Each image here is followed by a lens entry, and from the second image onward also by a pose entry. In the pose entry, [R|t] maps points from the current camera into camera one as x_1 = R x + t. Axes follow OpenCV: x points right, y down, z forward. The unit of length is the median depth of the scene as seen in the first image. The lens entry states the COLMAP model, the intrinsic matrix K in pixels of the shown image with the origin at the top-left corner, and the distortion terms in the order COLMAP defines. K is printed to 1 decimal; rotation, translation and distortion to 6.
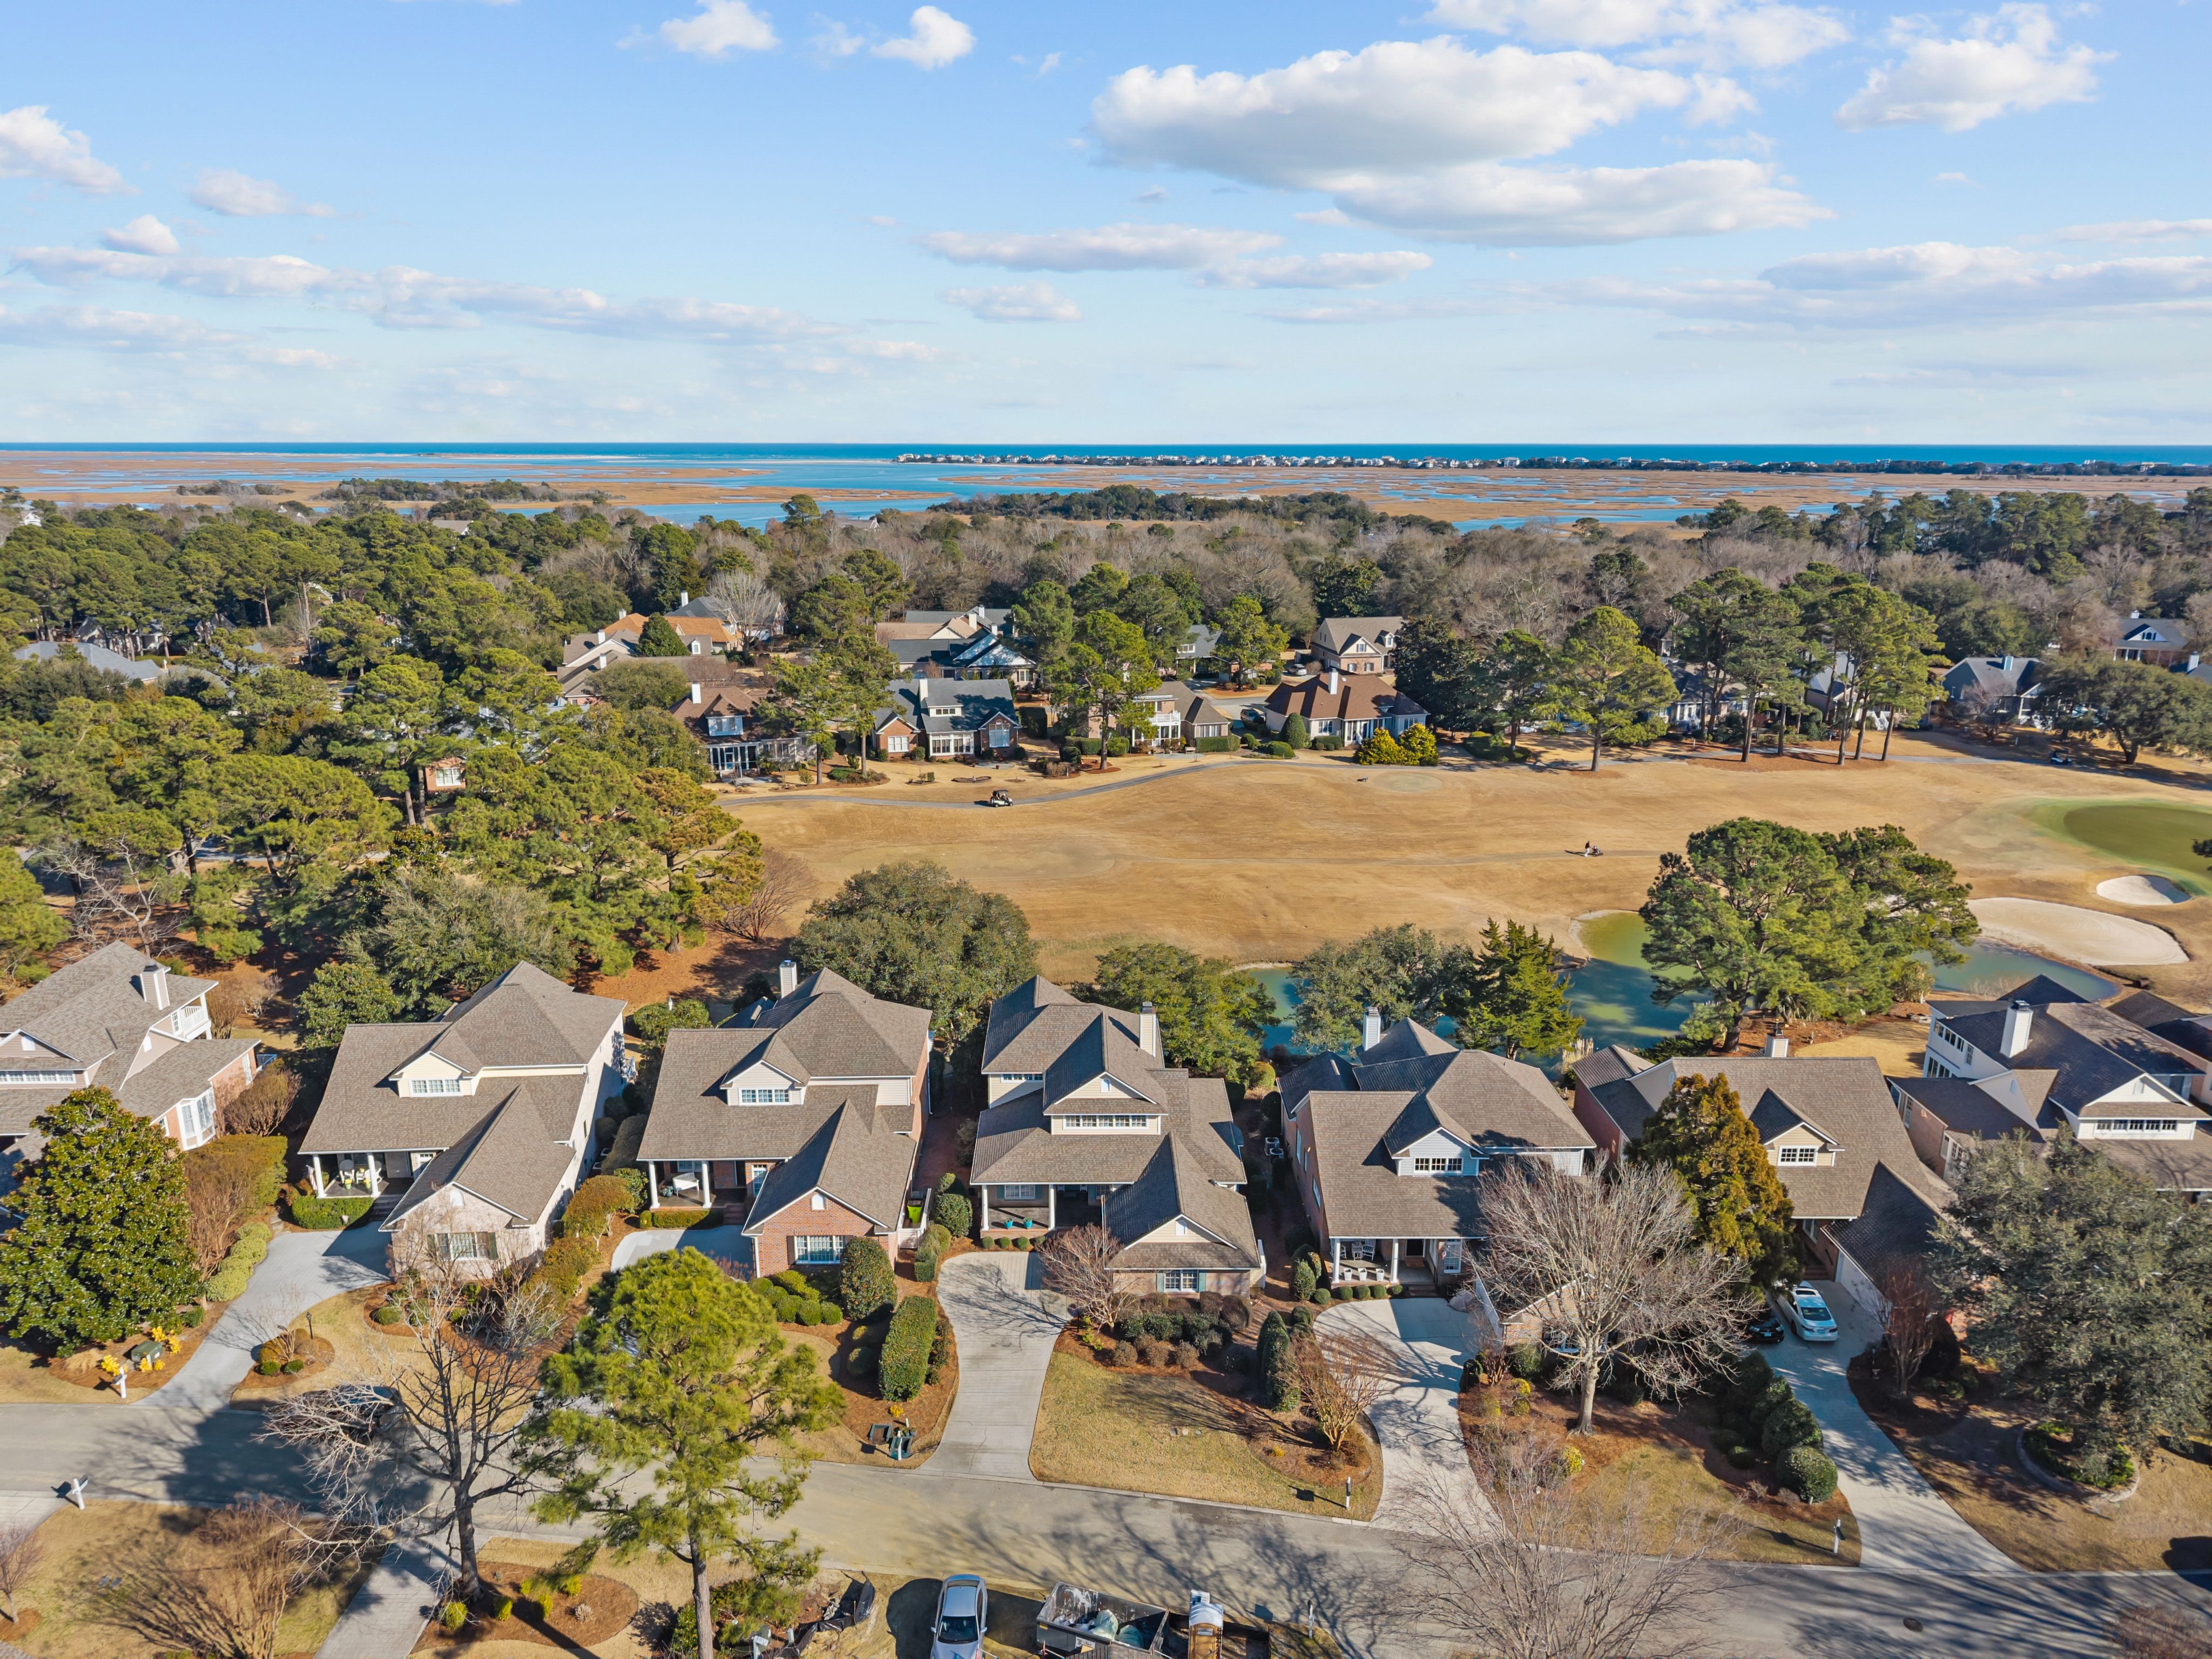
lens RADIAL K [[1483.1, 0, 1098.3], [0, 1483.1, 837.3], [0, 0, 1]] dist [0.009911, 0.002658]
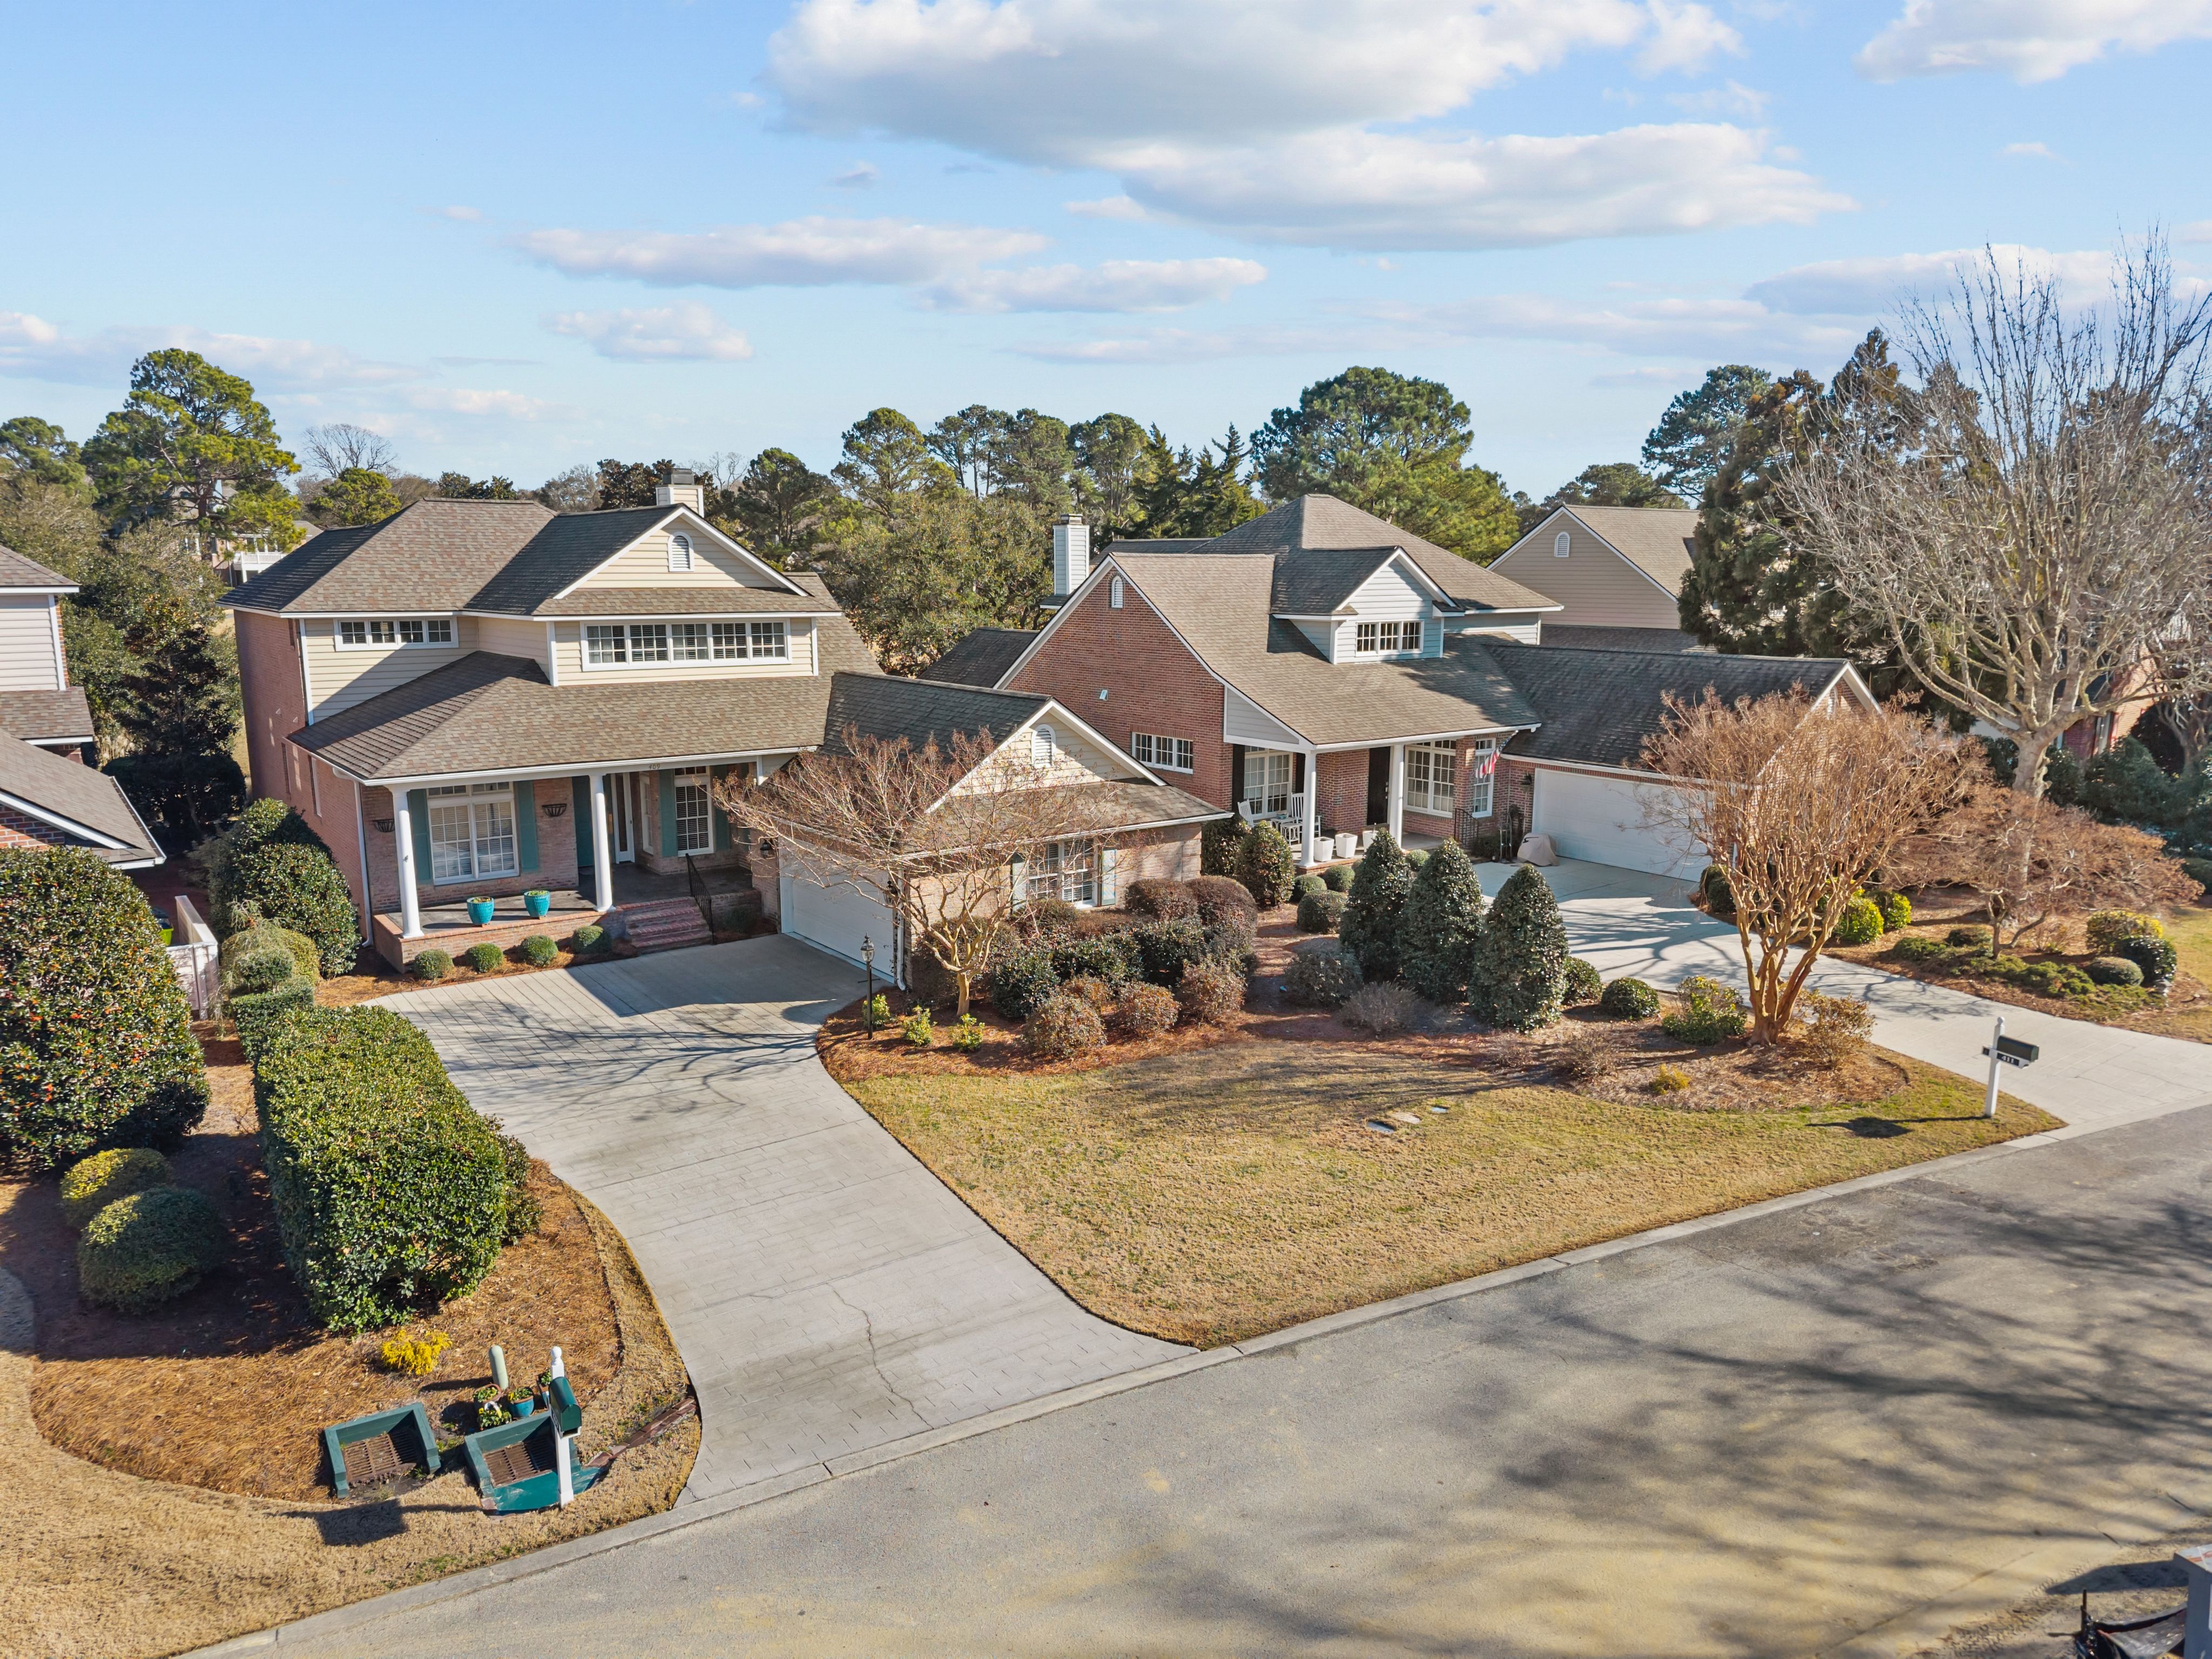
lens RADIAL K [[1483.1, 0, 1098.3], [0, 1483.1, 837.3], [0, 0, 1]] dist [0.009911, 0.002658]
pose [[0.809823, -0.109601, 0.576346, -0.147791], [0.155660, 0.987325, -0.030962, 0.285460], [-0.565647, 0.114788, 0.816619, 0.646318]]
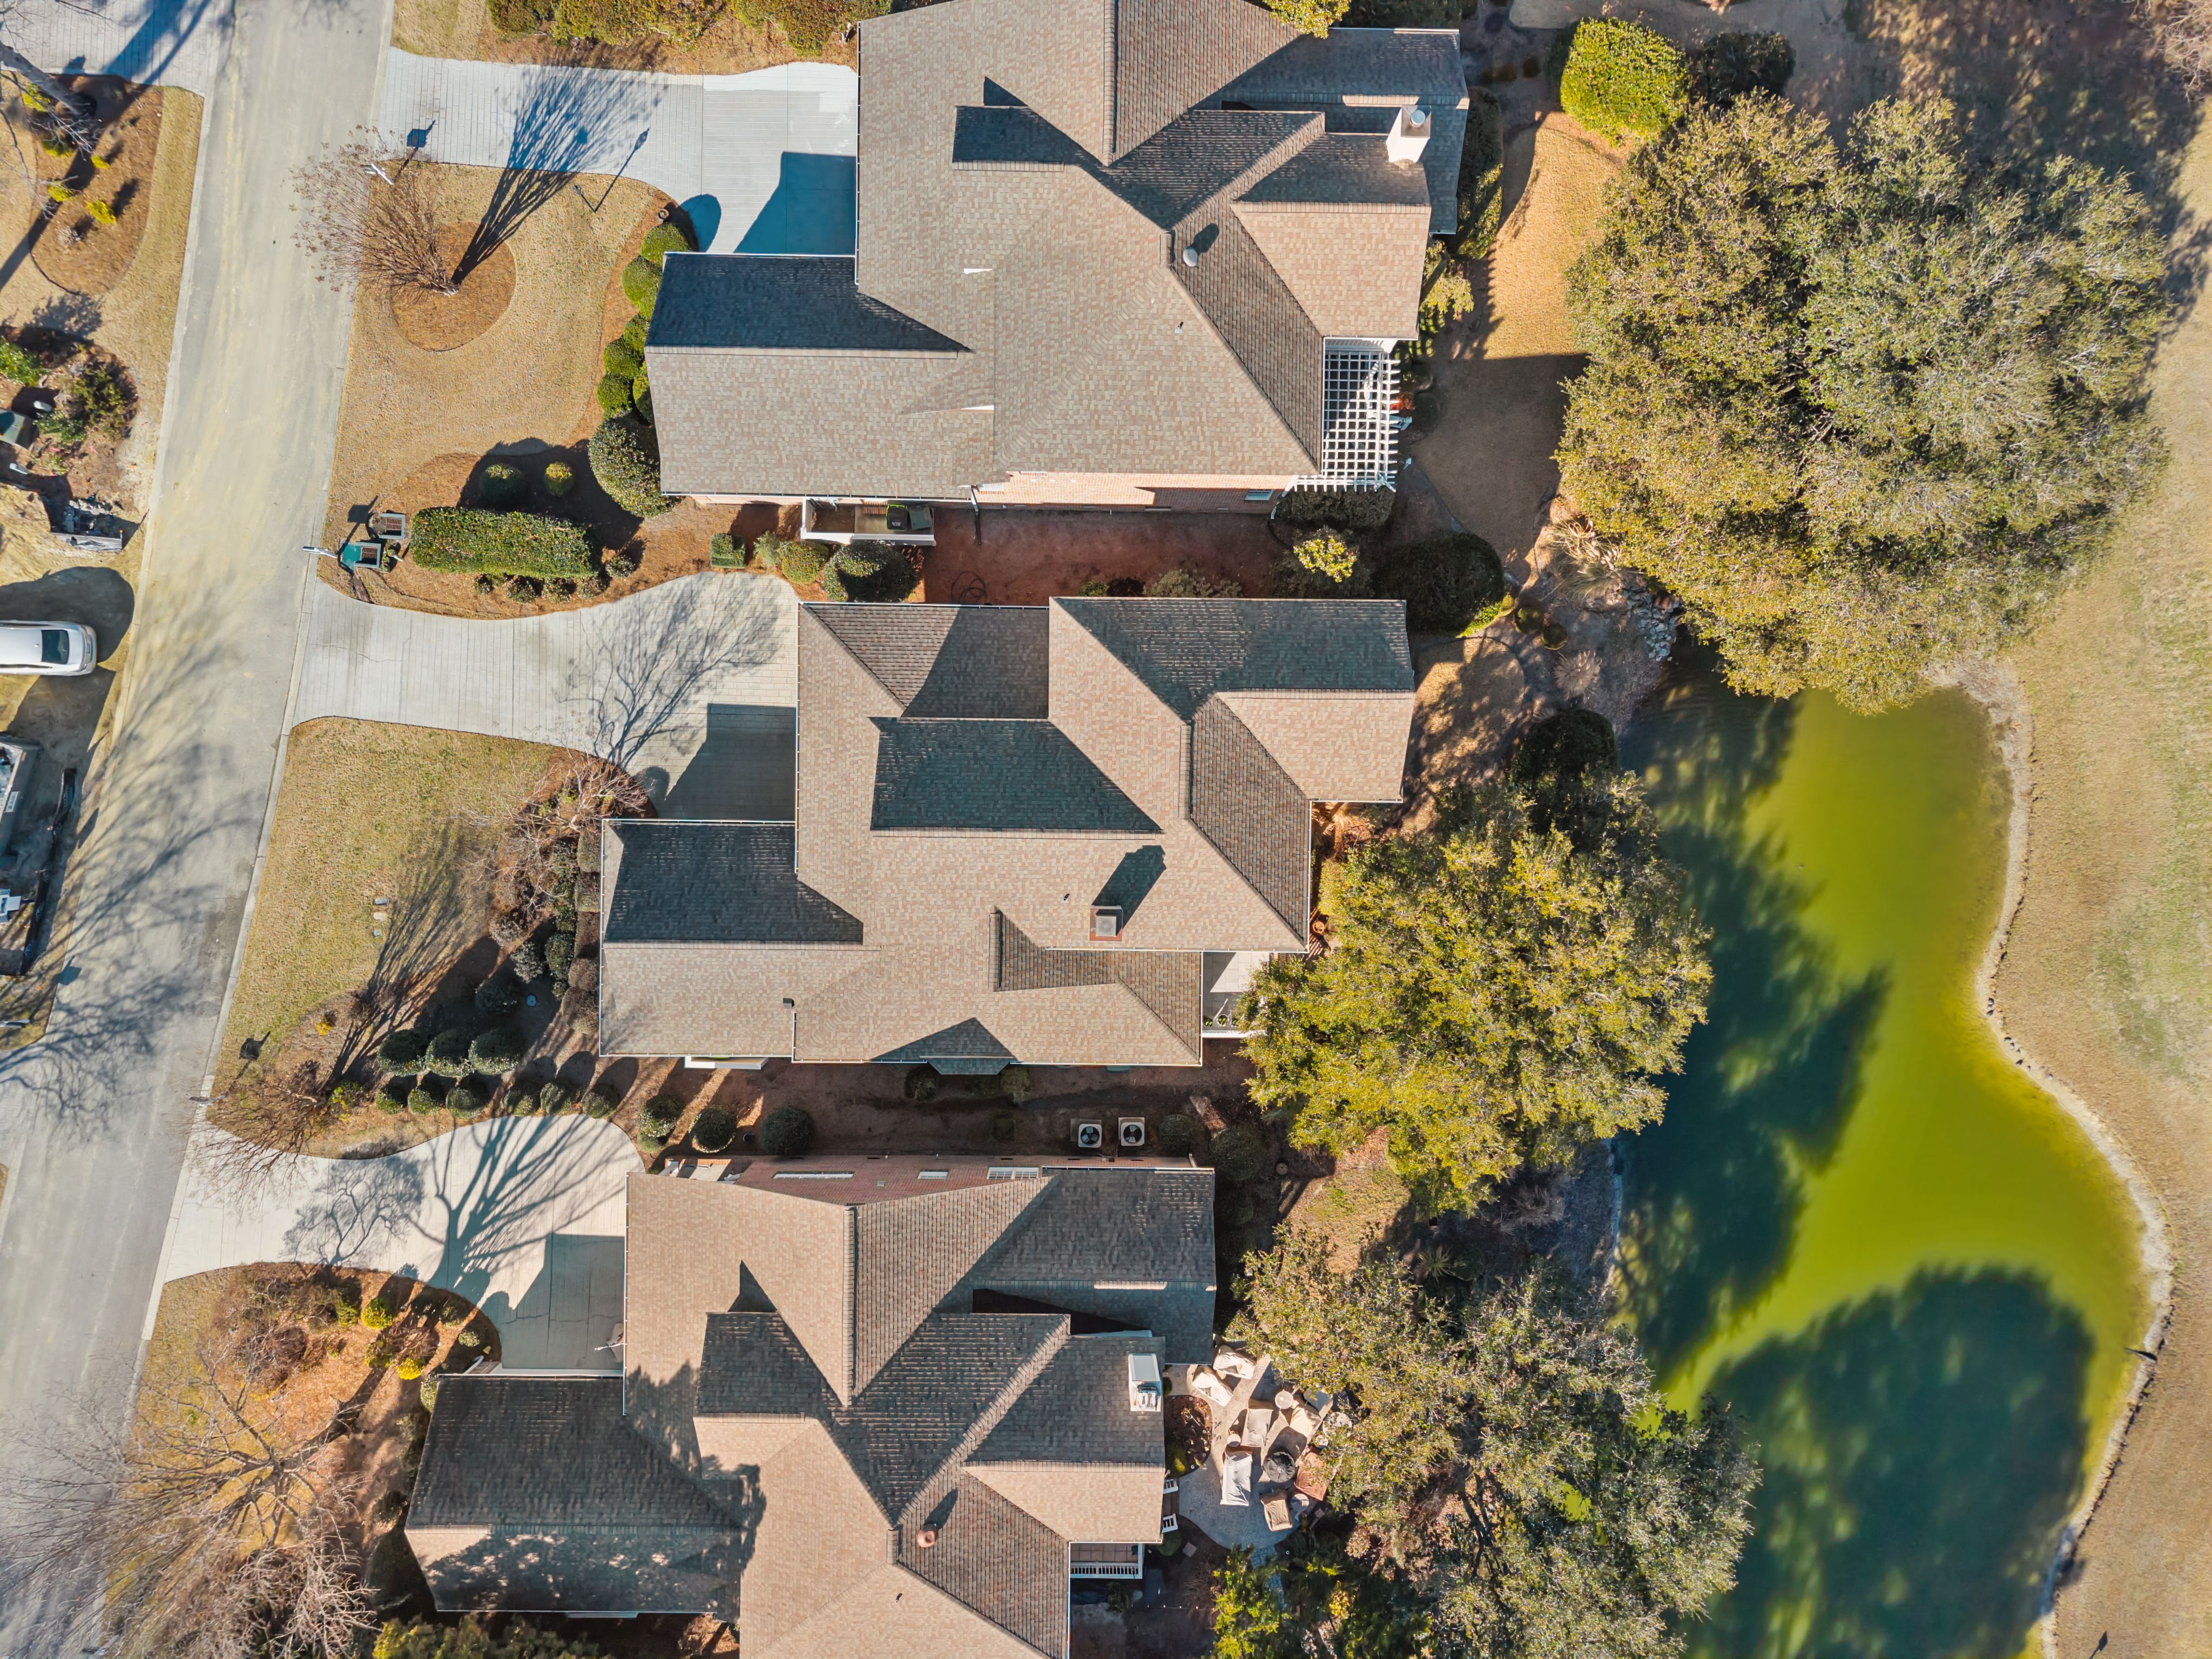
lens RADIAL K [[1483.1, 0, 1098.3], [0, 1483.1, 837.3], [0, 0, 1]] dist [0.009911, 0.002658]
pose [[-0.030154, 0.999531, 0.005342, 0.001767], [-0.263867, -0.013115, 0.964470, -0.382806], [0.964088, 0.027673, 0.264139, 0.973607]]
